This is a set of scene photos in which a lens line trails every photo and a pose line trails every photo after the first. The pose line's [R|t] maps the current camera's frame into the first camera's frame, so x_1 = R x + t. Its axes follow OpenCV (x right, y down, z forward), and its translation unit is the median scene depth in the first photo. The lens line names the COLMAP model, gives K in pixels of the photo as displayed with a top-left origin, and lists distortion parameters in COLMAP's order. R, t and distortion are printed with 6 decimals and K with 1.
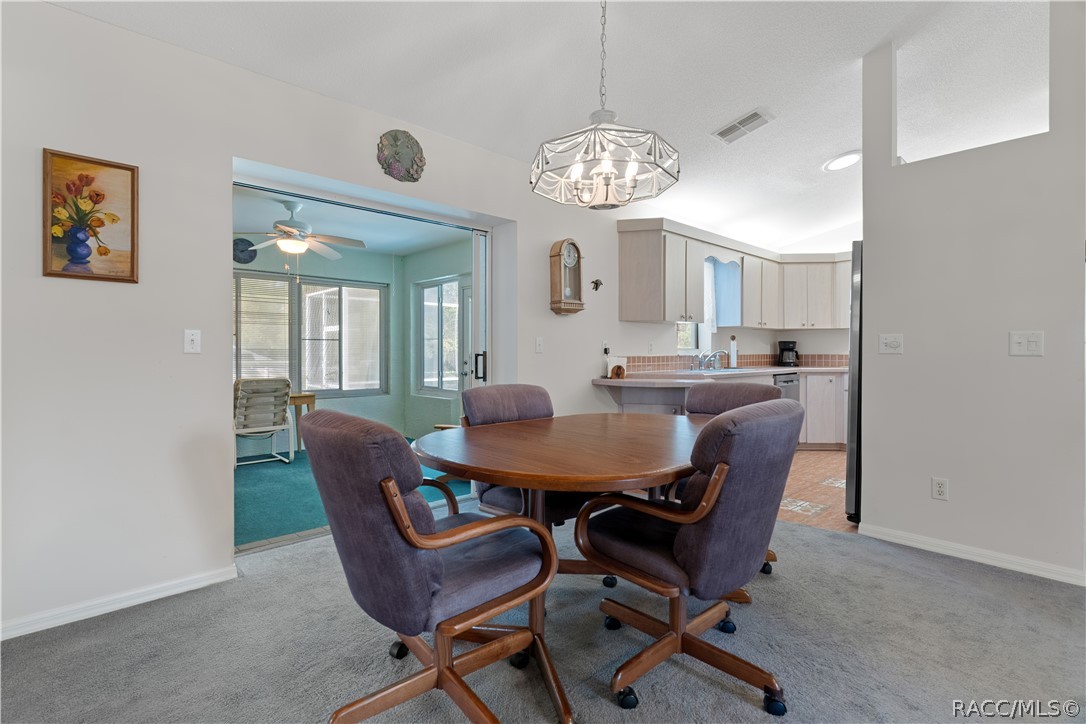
lens RADIAL K [[513.8, 0, 538.7], [0, 513.8, 354.0], [0, 0, 1]] dist [-0.002710, -0.000770]
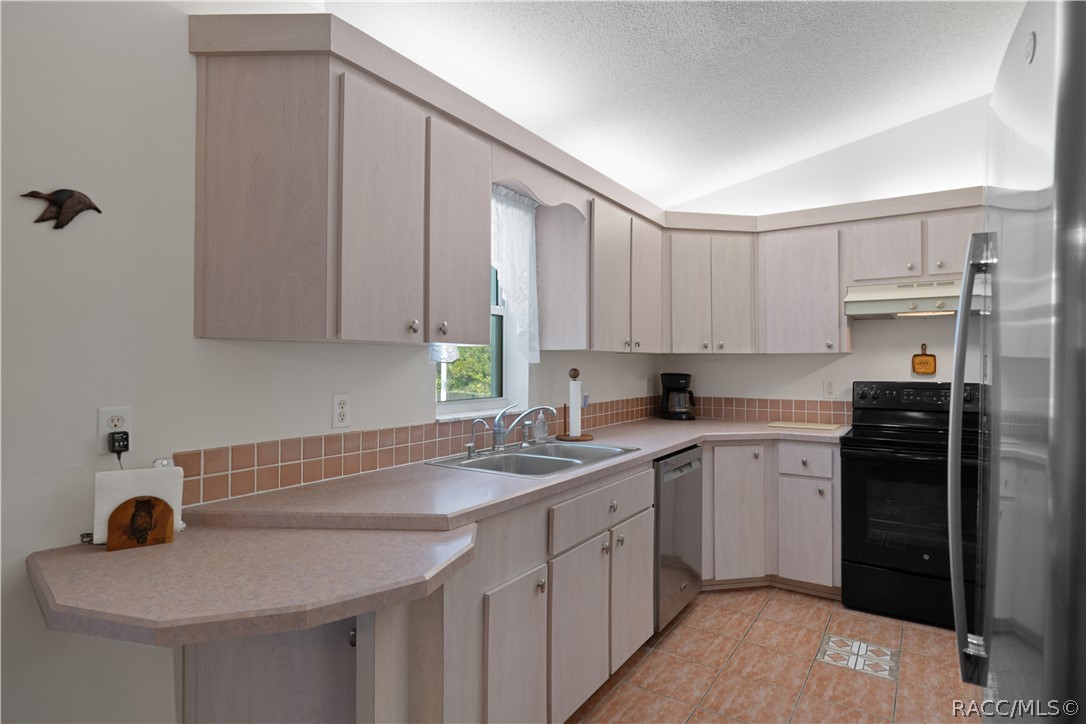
lens RADIAL K [[579.3, 0, 541.2], [0, 579.3, 353.3], [0, 0, 1]] dist [-0.016008, -0.000210]
pose [[0.971563, 0.006974, 0.236680, 0.223658], [-0.001573, 0.999734, -0.022999, -0.038098], [-0.236778, 0.021973, 0.971315, 0.490844]]
